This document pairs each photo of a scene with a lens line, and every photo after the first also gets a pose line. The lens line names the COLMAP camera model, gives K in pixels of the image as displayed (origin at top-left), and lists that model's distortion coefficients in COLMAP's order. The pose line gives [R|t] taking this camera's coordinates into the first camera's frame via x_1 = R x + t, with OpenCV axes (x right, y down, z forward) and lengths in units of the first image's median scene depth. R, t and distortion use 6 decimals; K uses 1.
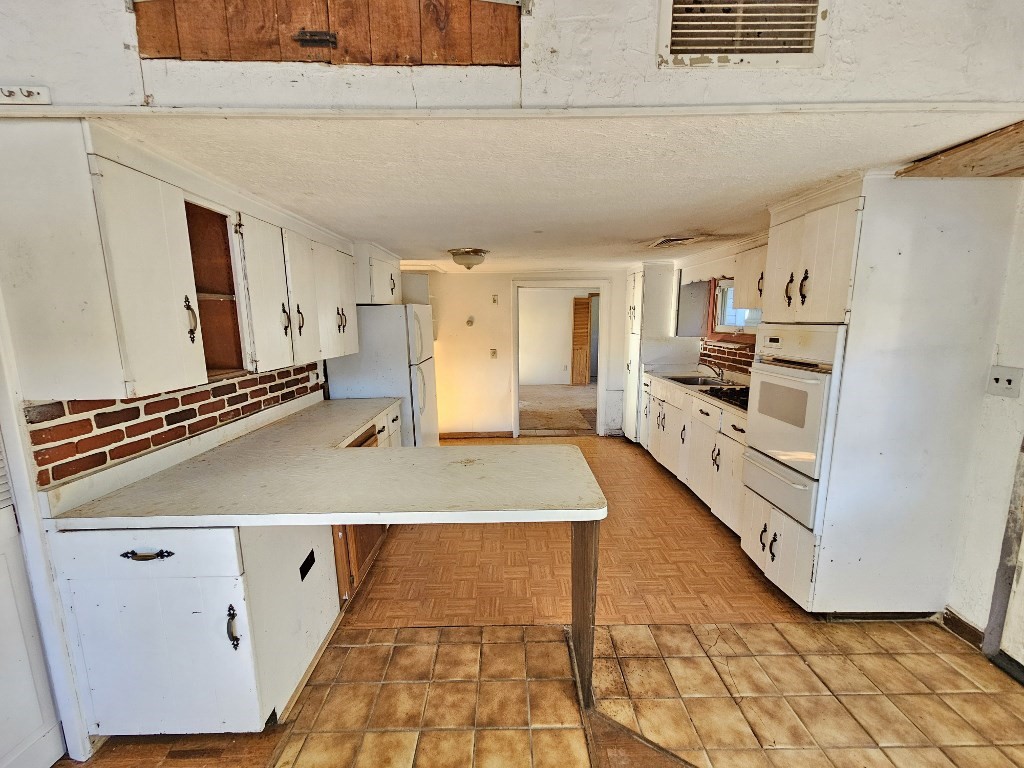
lens RADIAL K [[416.9, 0, 511.6], [0, 416.9, 386.3], [0, 0, 1]] dist [0.000314, 0.000144]
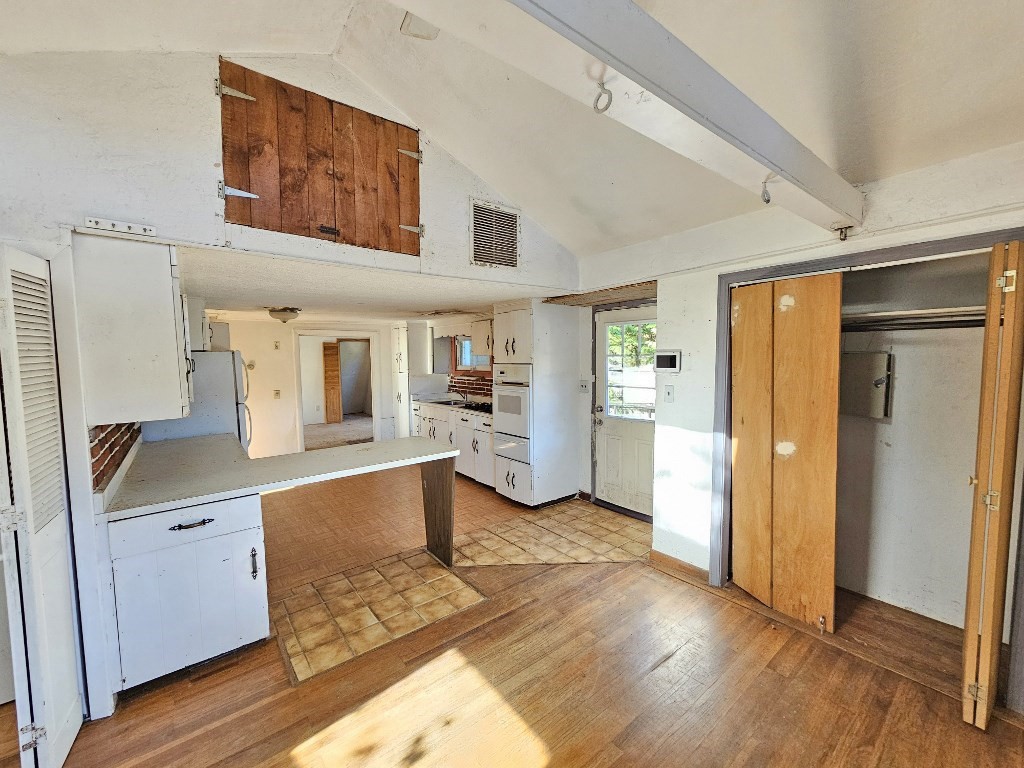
lens RADIAL K [[416.9, 0, 511.6], [0, 416.9, 386.3], [0, 0, 1]] dist [0.000314, 0.000144]
pose [[0.790168, -0.043849, 0.611319, -0.595214], [0.104060, 0.992554, -0.063309, 0.090435], [-0.603991, 0.113639, 0.788848, -0.617658]]
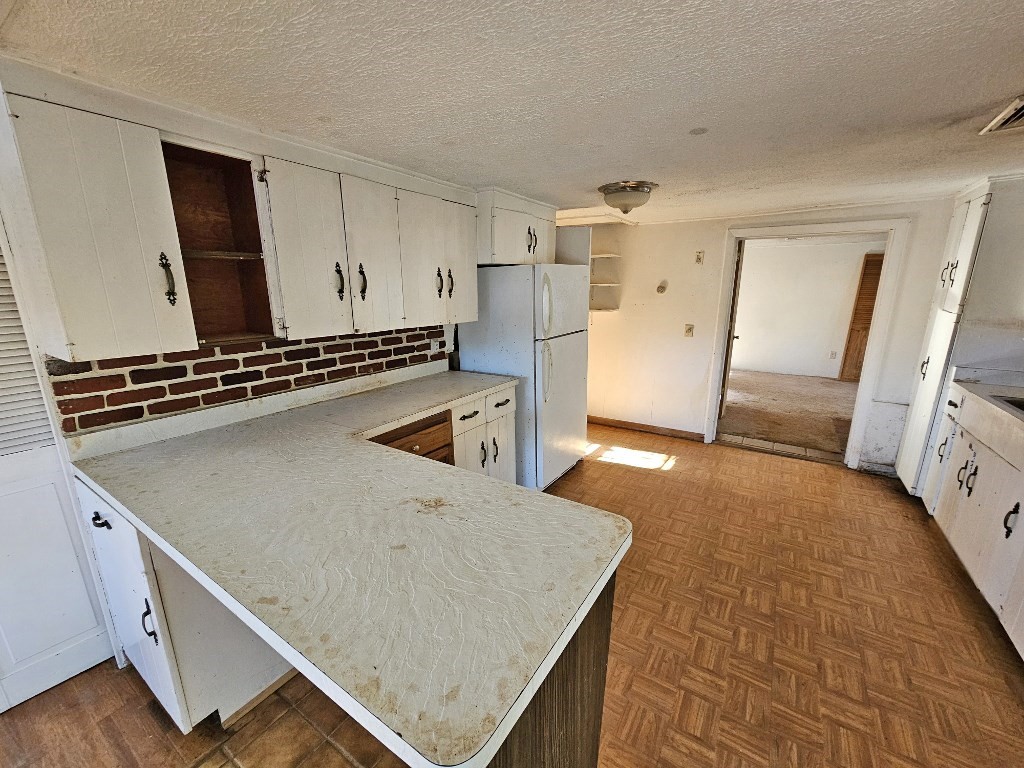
lens RADIAL K [[416.0, 0, 514.4], [0, 416.0, 387.1], [0, 0, 1]] dist [-0.000992, -0.000145]
pose [[0.834379, 0.136580, -0.534001, 0.294331], [-0.093162, 0.989820, 0.107596, -0.073529], [0.543260, -0.040027, 0.838610, 0.494429]]
